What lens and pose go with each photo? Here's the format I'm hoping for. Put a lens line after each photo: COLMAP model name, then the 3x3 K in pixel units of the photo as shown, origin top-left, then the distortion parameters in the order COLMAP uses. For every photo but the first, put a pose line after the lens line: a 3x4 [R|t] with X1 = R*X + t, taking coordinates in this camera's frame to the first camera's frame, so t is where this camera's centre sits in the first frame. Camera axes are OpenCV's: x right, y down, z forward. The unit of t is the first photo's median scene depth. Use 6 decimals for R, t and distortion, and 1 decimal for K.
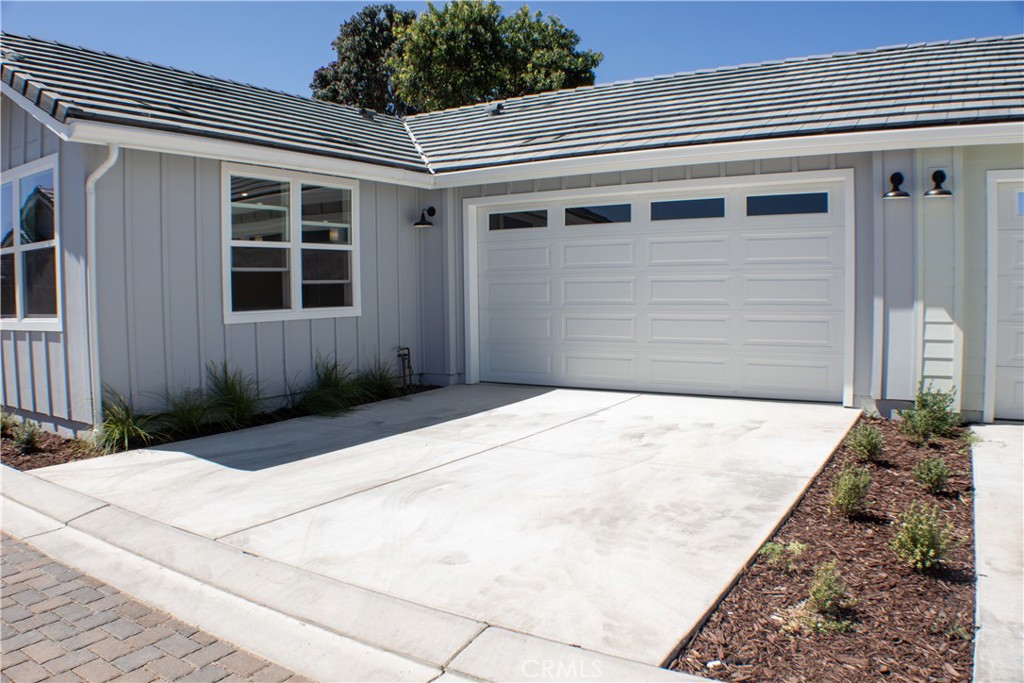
lens RADIAL K [[748.3, 0, 512.0], [0, 748.3, 341.5], [0, 0, 1]] dist [-0.218377, 0.077586]
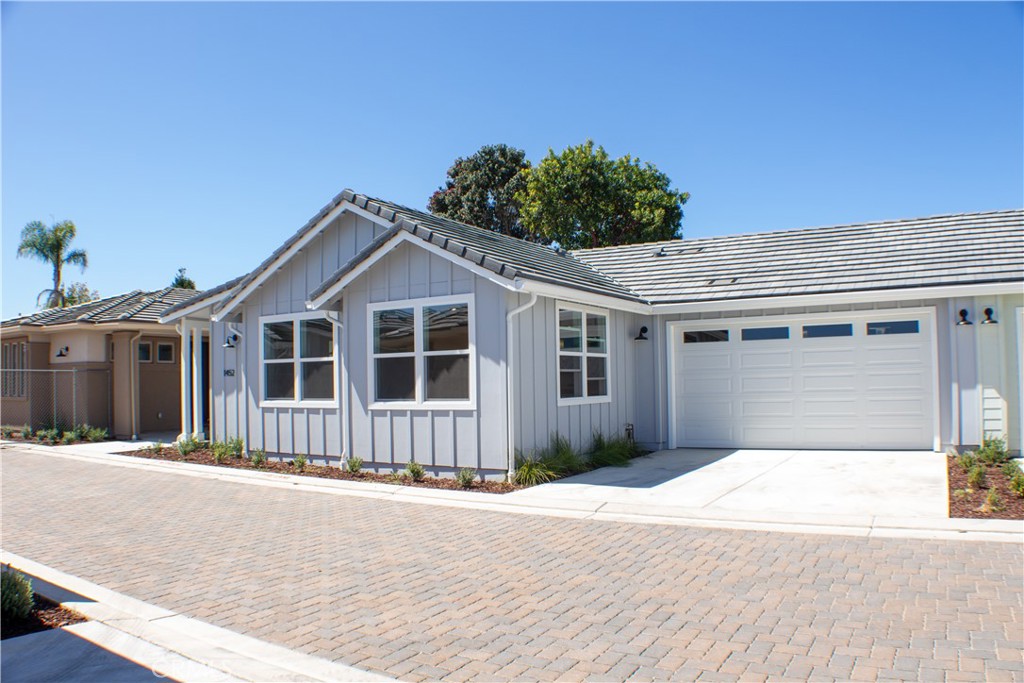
lens RADIAL K [[748.3, 0, 512.0], [0, 748.3, 341.5], [0, 0, 1]] dist [-0.218377, 0.077586]
pose [[0.999854, -0.000522, 0.017053, -0.449106], [0.002638, 0.992242, -0.124296, 0.030698], [-0.016856, 0.124323, 0.992099, -0.494579]]
